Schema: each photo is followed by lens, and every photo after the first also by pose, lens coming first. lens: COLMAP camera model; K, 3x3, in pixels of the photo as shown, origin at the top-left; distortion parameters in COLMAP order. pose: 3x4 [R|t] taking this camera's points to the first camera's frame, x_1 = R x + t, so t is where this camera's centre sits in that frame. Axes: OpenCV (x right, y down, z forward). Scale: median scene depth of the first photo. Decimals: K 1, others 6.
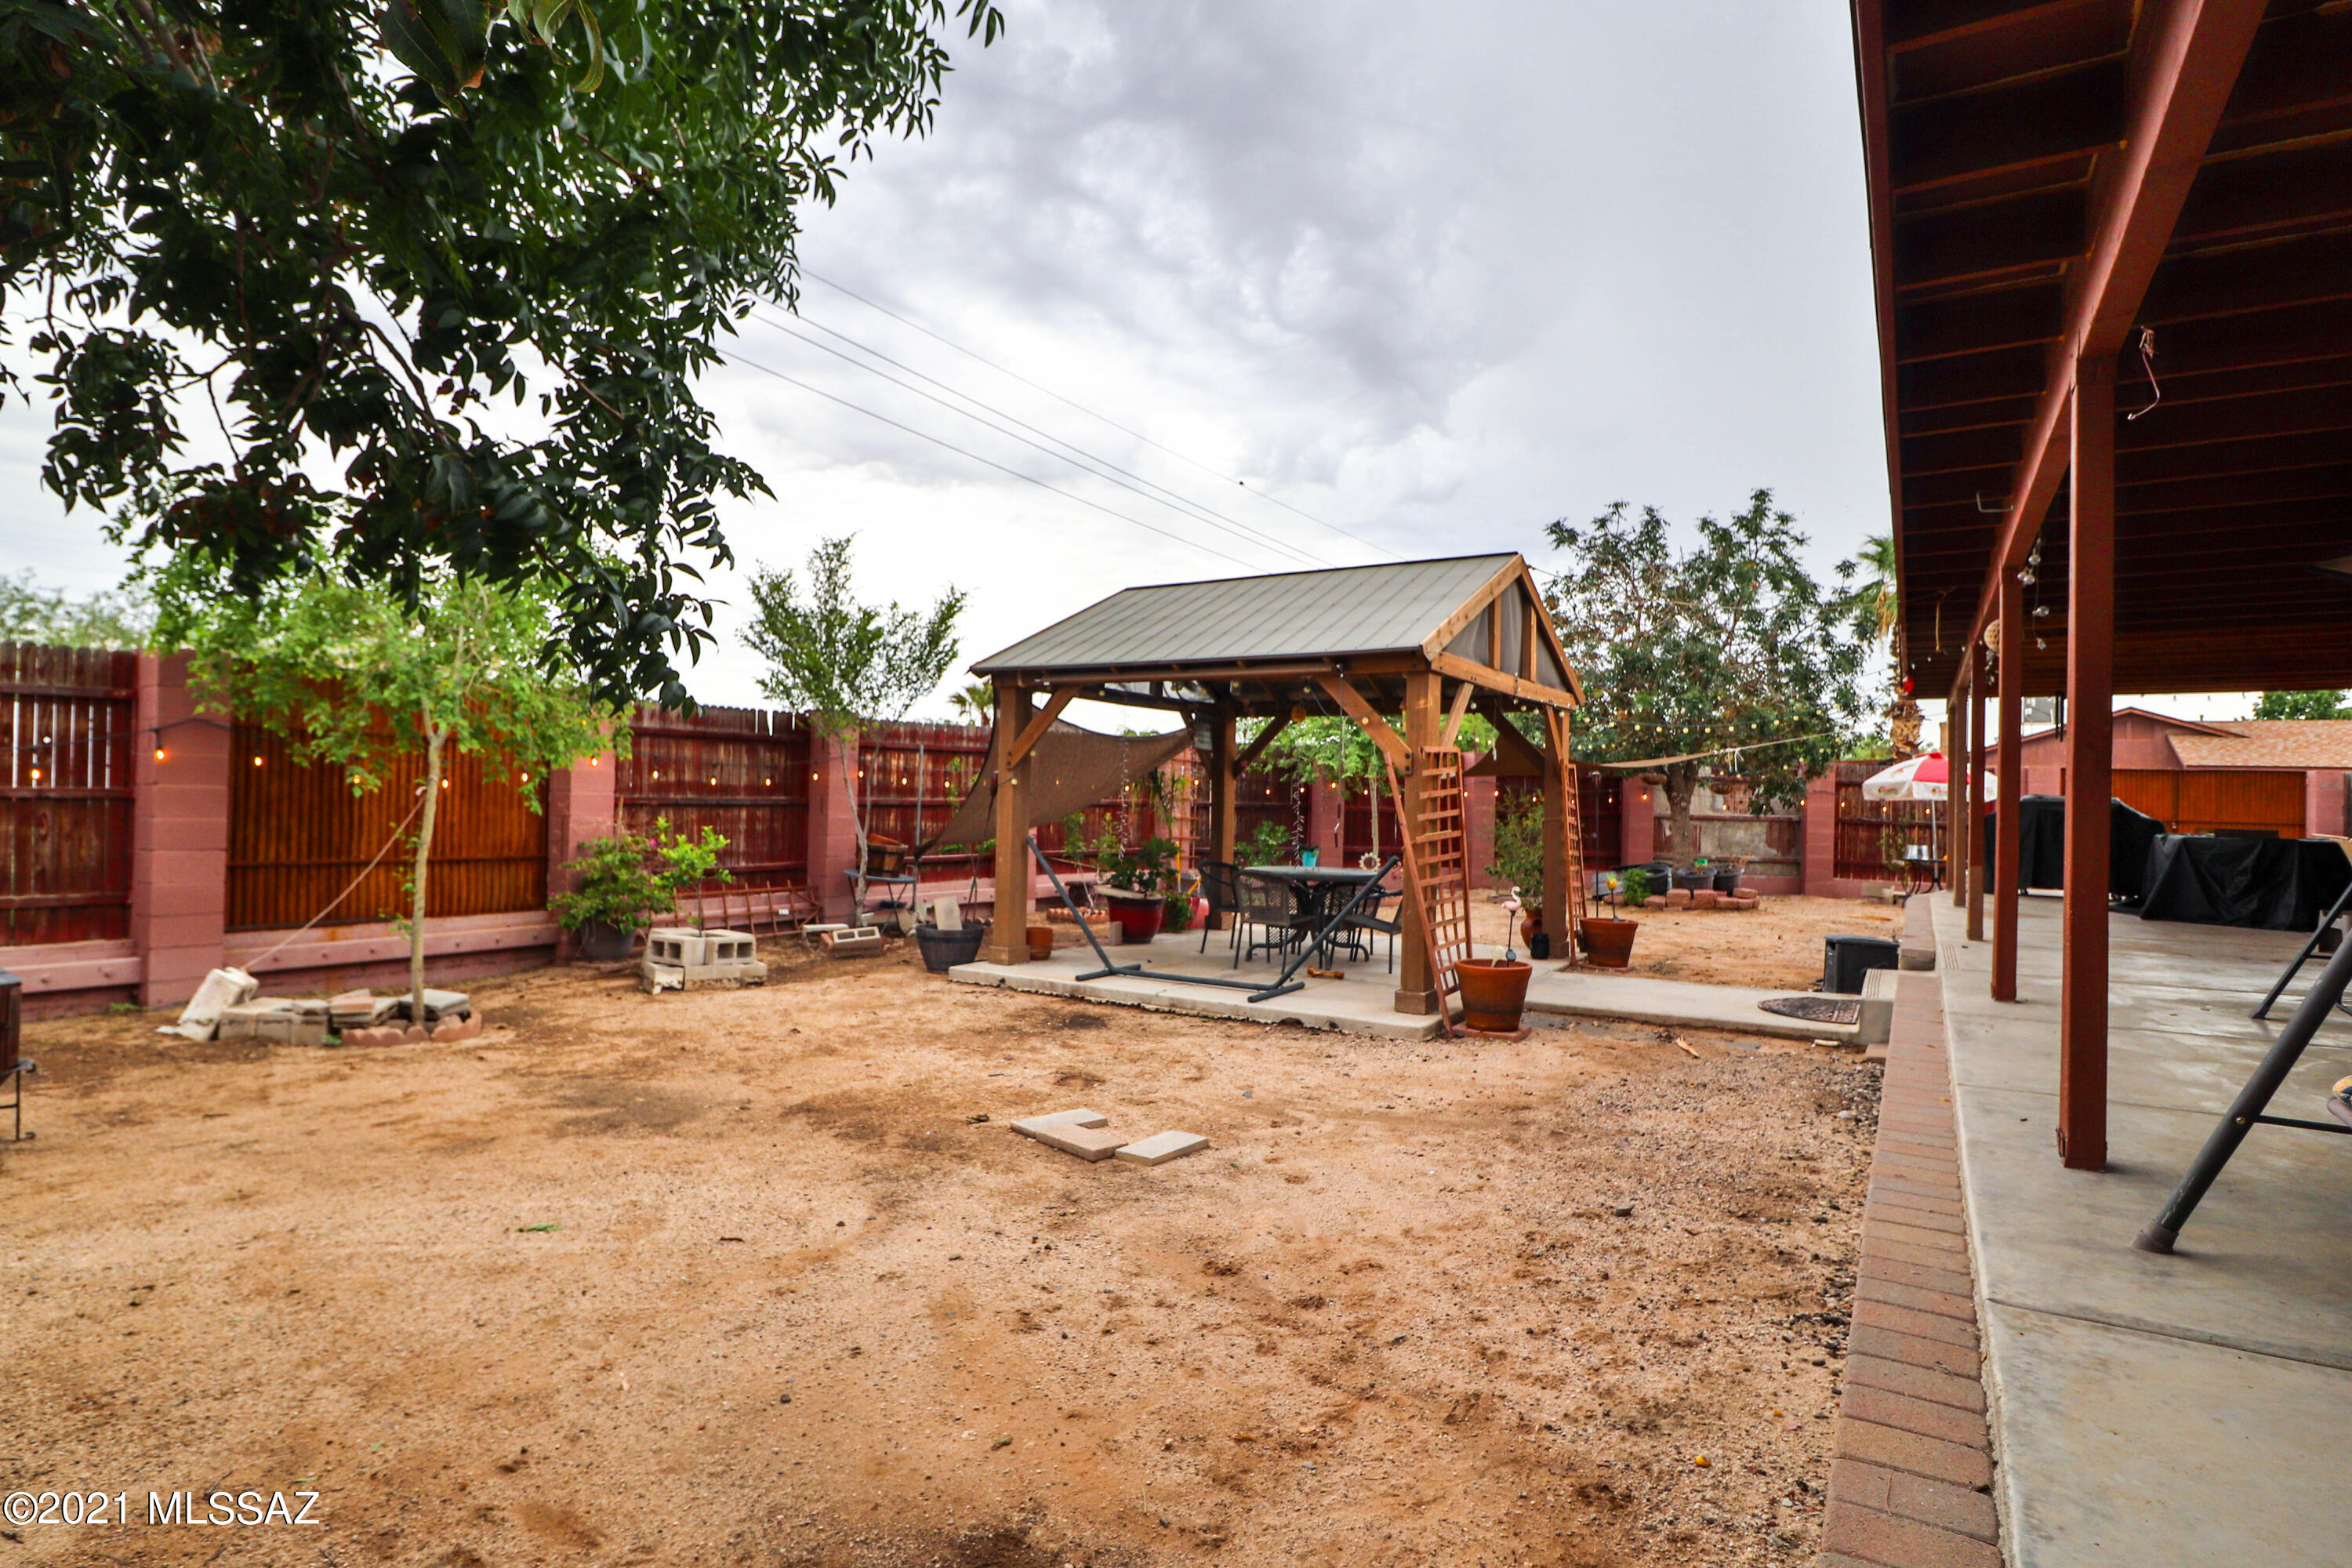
lens RADIAL K [[1212.0, 0, 1160.3], [0, 1212.0, 773.6], [0, 0, 1]] dist [-0.001554, -0.013122]
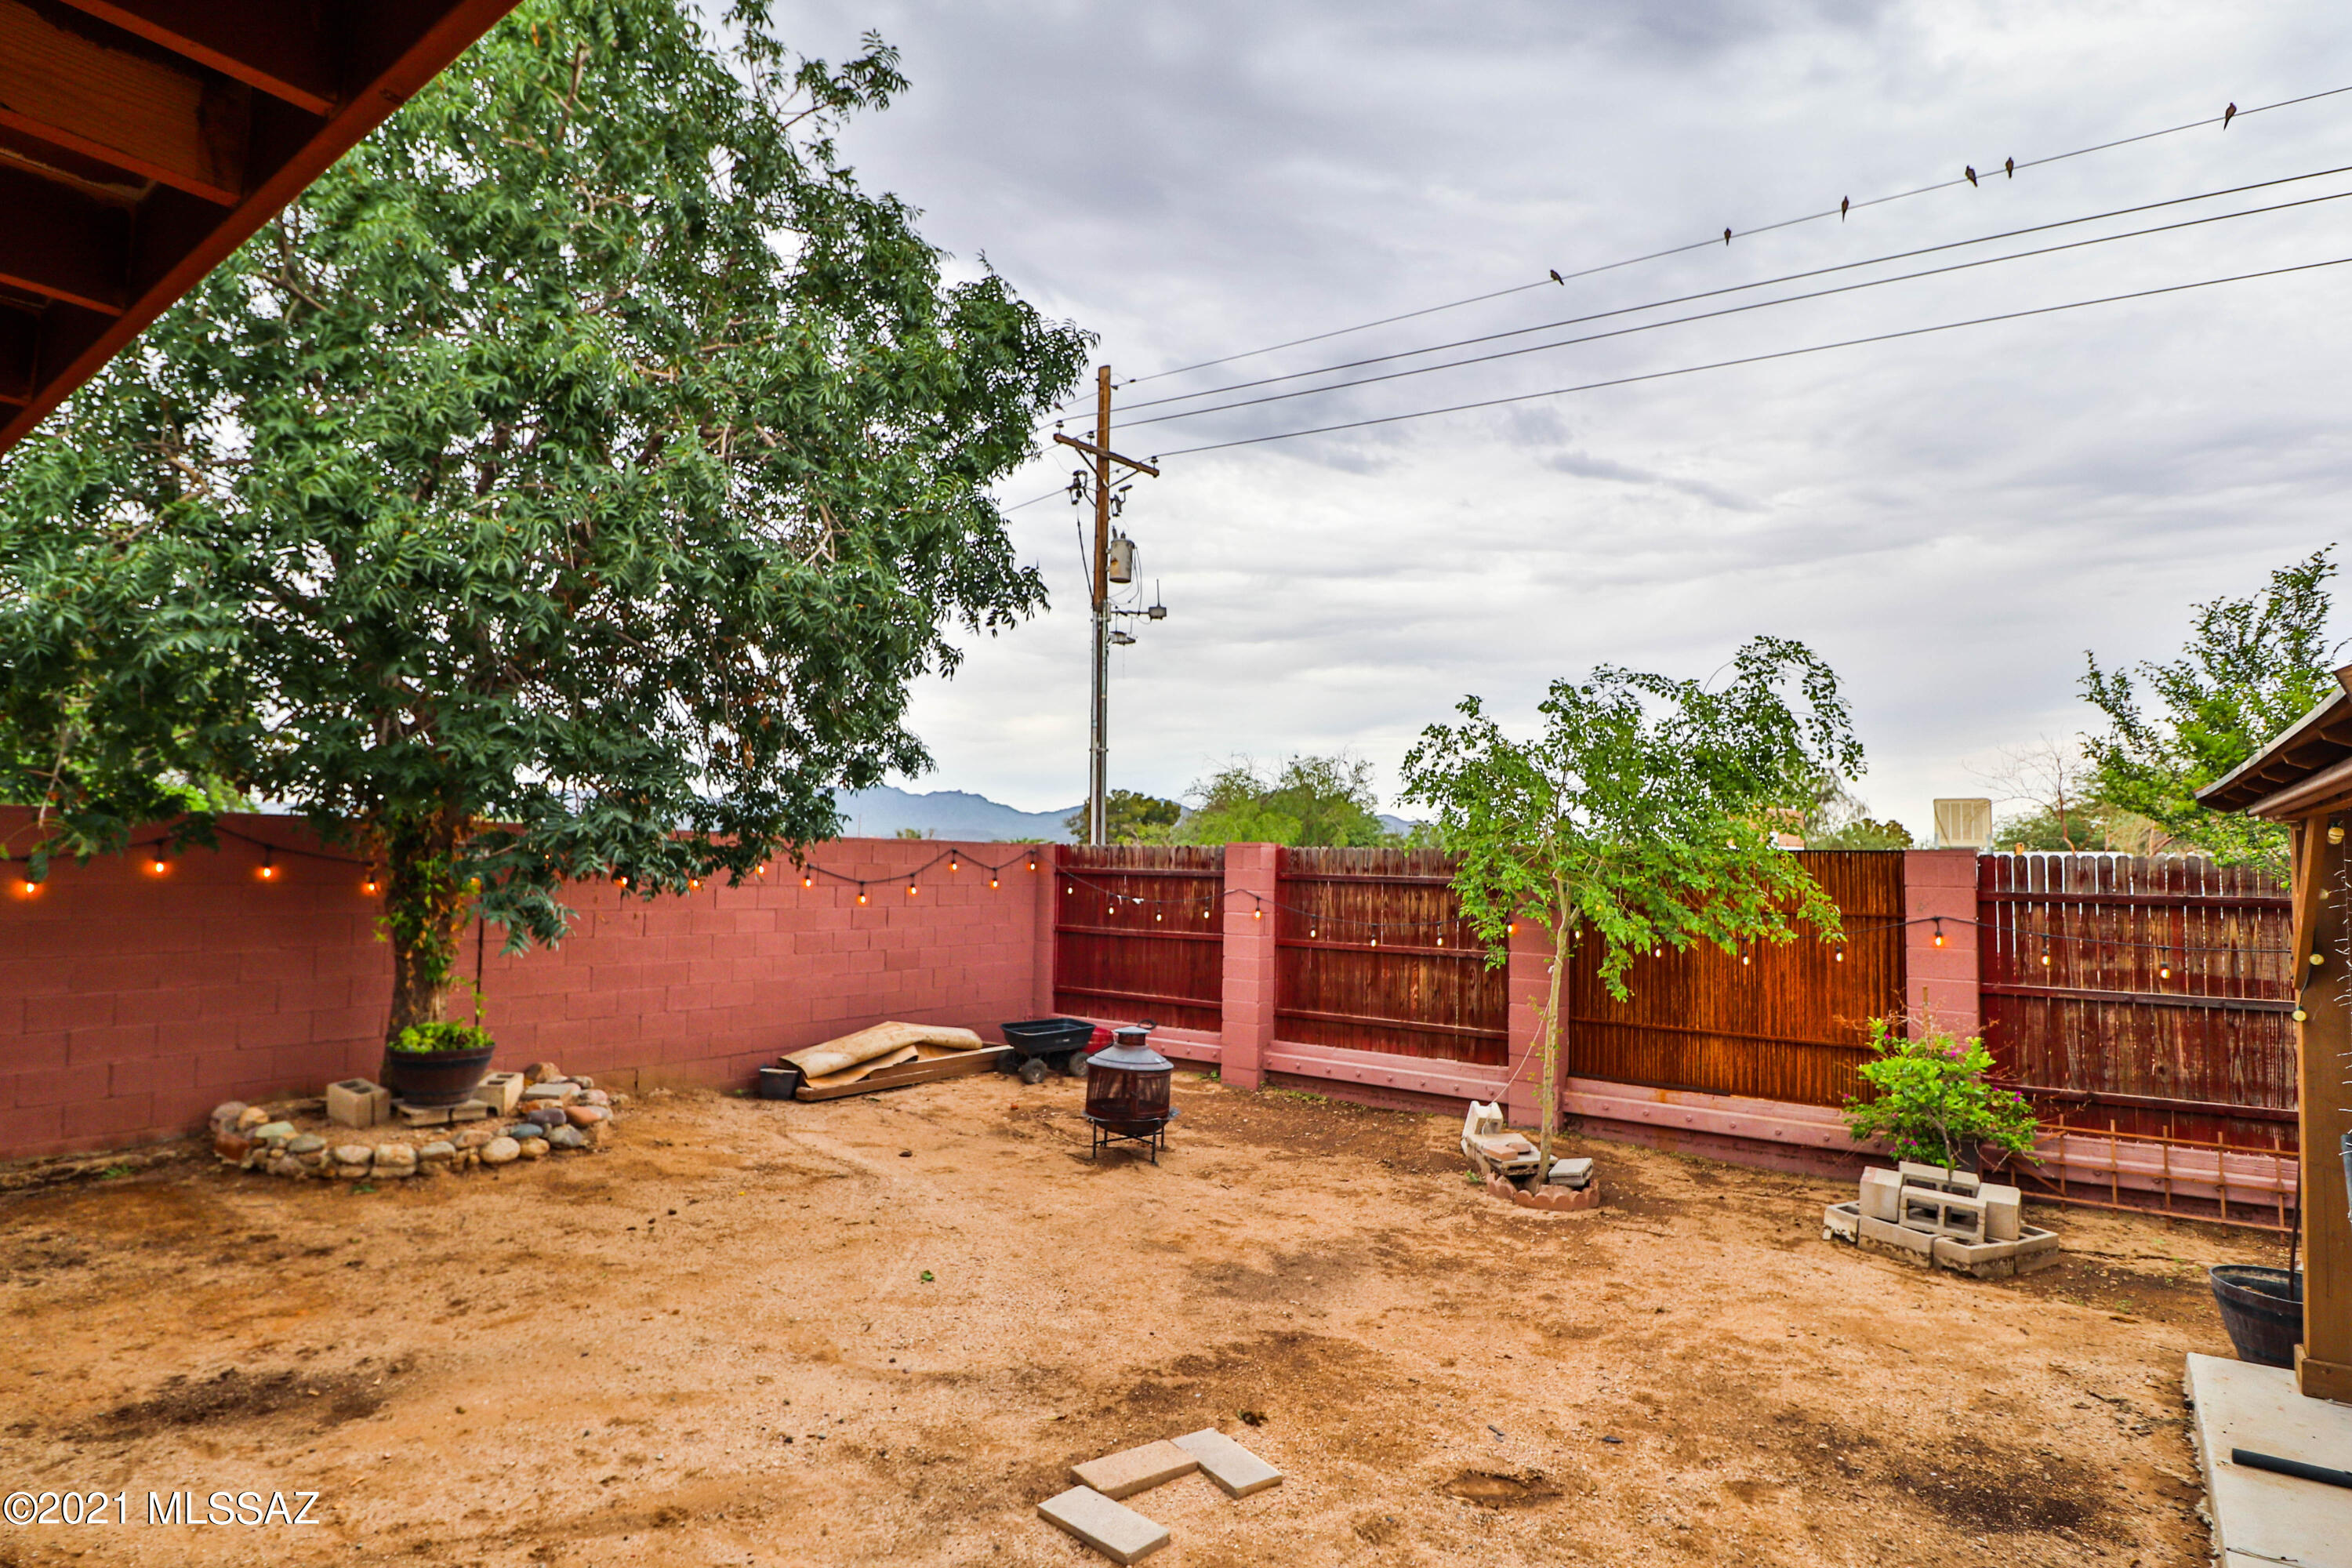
lens RADIAL K [[1212.0, 0, 1160.3], [0, 1212.0, 773.6], [0, 0, 1]] dist [-0.001554, -0.013122]
pose [[-0.090905, -0.099175, -0.990909, 0.644801], [-0.005909, 0.995065, -0.099049, -0.062667], [0.995842, -0.003149, -0.091043, 0.914033]]
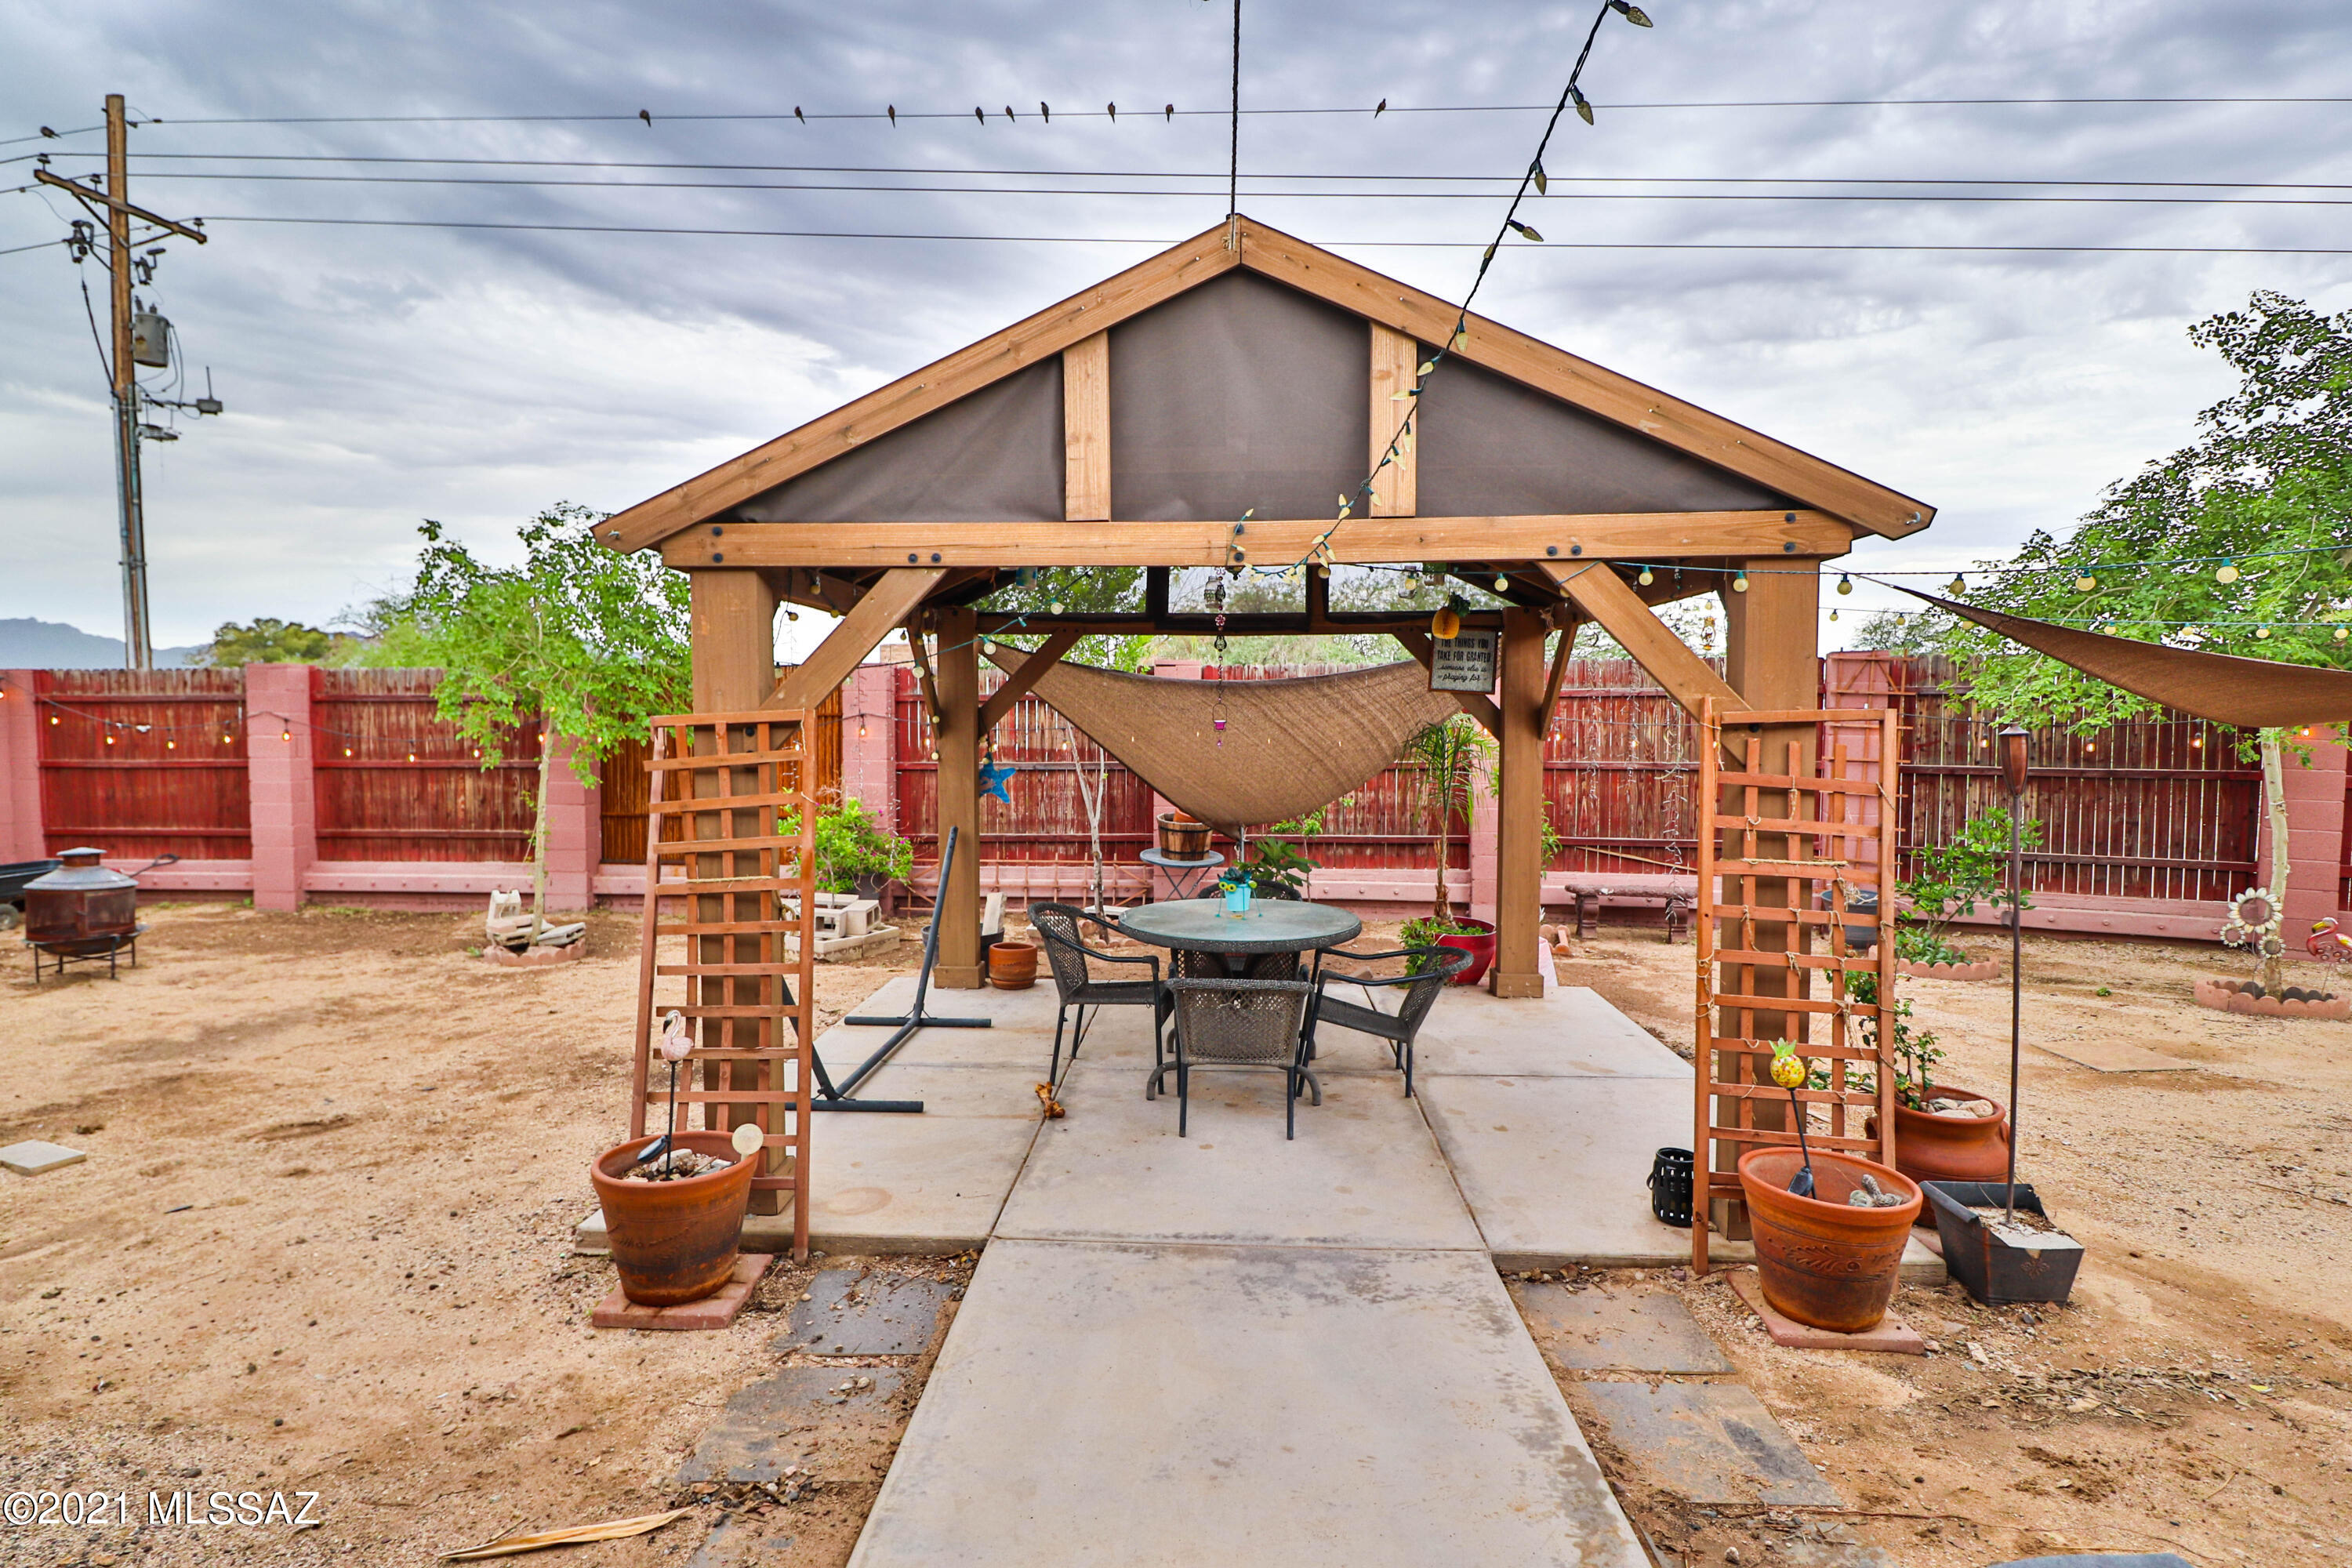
lens RADIAL K [[1212.0, 0, 1160.3], [0, 1212.0, 773.6], [0, 0, 1]] dist [-0.001554, -0.013122]
pose [[0.475860, 0.022880, -0.879224, 0.992537], [0.027227, 0.998799, 0.040728, -0.015383], [0.879100, -0.043320, 0.474665, 1.183698]]
